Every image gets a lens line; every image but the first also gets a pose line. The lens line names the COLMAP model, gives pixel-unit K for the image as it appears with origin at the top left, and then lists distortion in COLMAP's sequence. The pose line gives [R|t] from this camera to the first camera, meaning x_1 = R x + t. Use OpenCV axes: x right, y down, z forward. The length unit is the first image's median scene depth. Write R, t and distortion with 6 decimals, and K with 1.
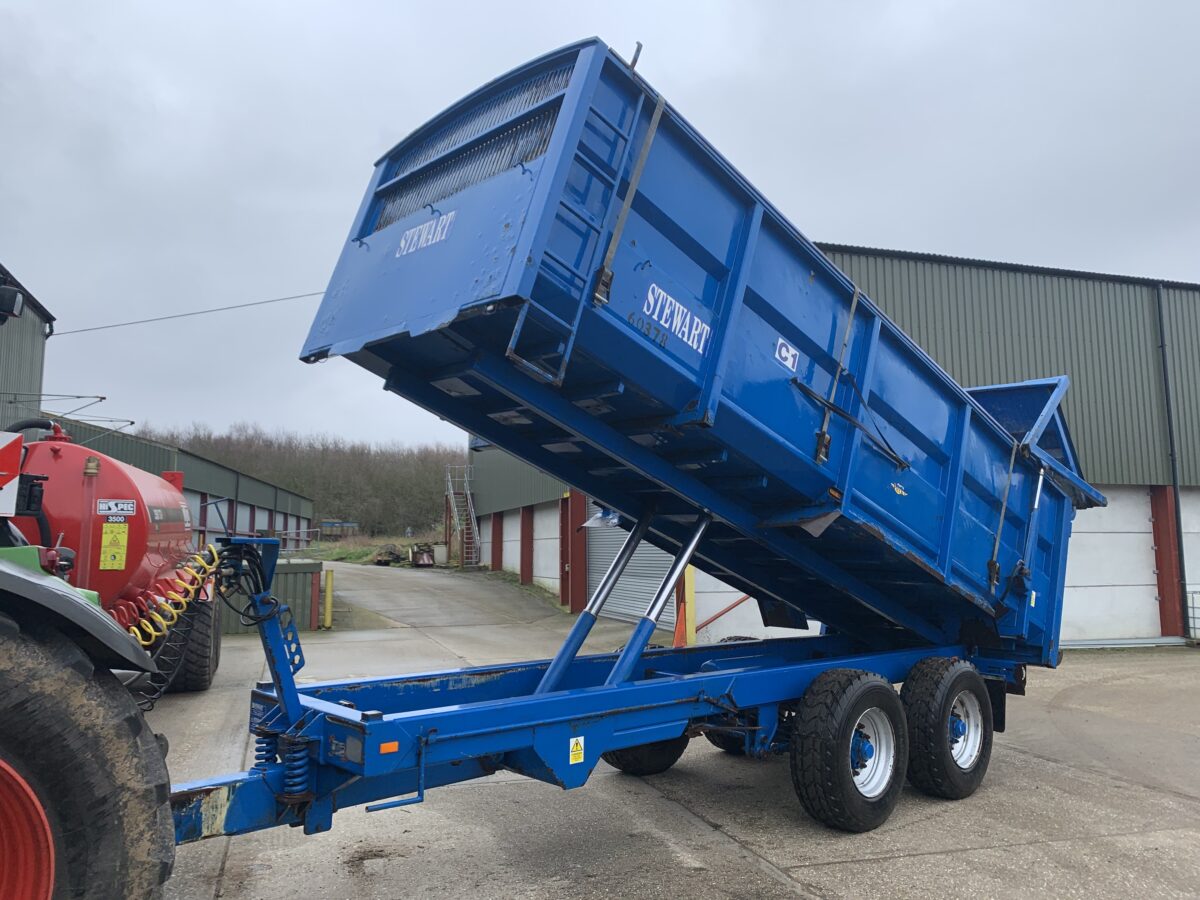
lens RADIAL K [[885.3, 0, 603.0], [0, 885.3, 457.2], [0, 0, 1]] dist [0.038677, -0.041834]
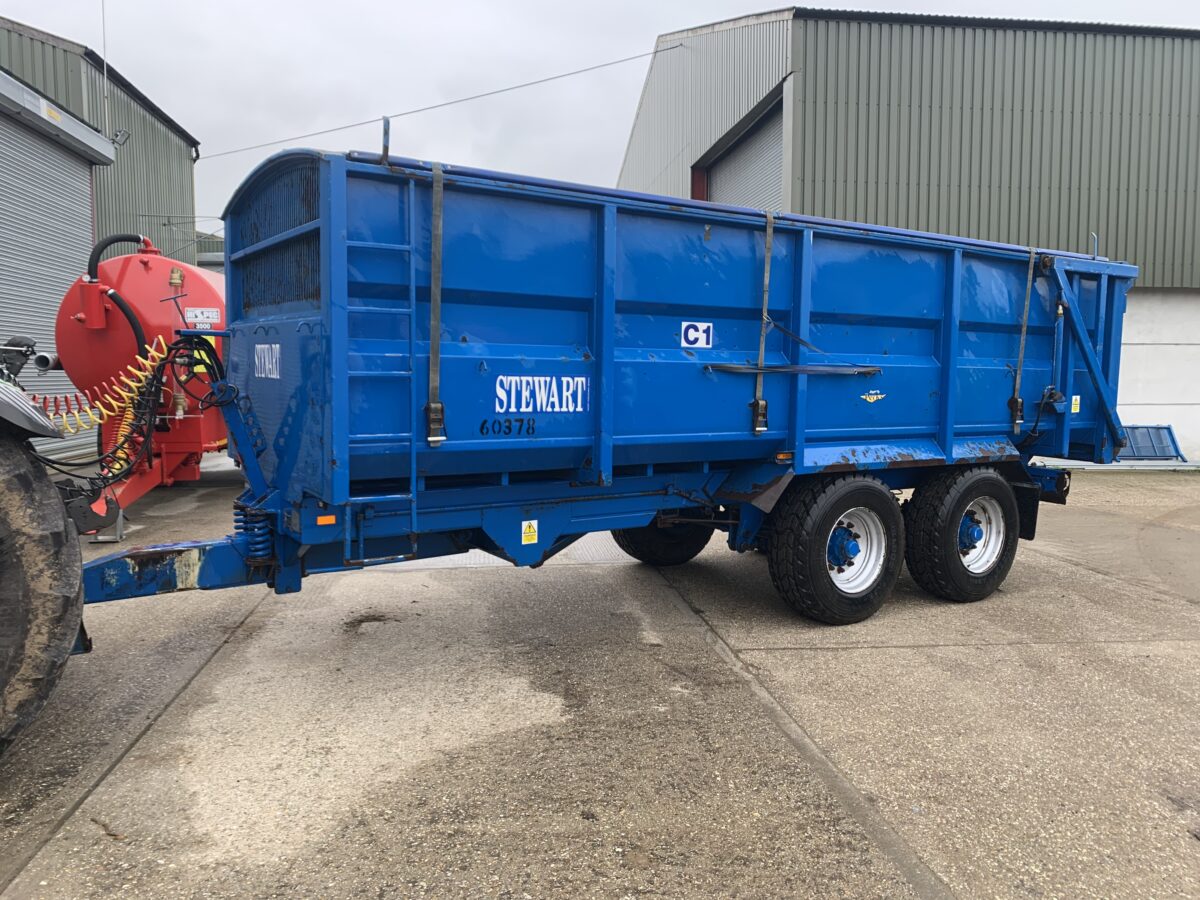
lens RADIAL K [[885.3, 0, 617.6], [0, 885.3, 431.6], [0, 0, 1]] dist [0.038677, -0.041834]
pose [[0.985733, 0.014829, -0.167659, 0.174049], [0.014578, 0.984845, 0.172820, 0.019568], [0.167681, -0.172799, 0.970579, 0.006773]]
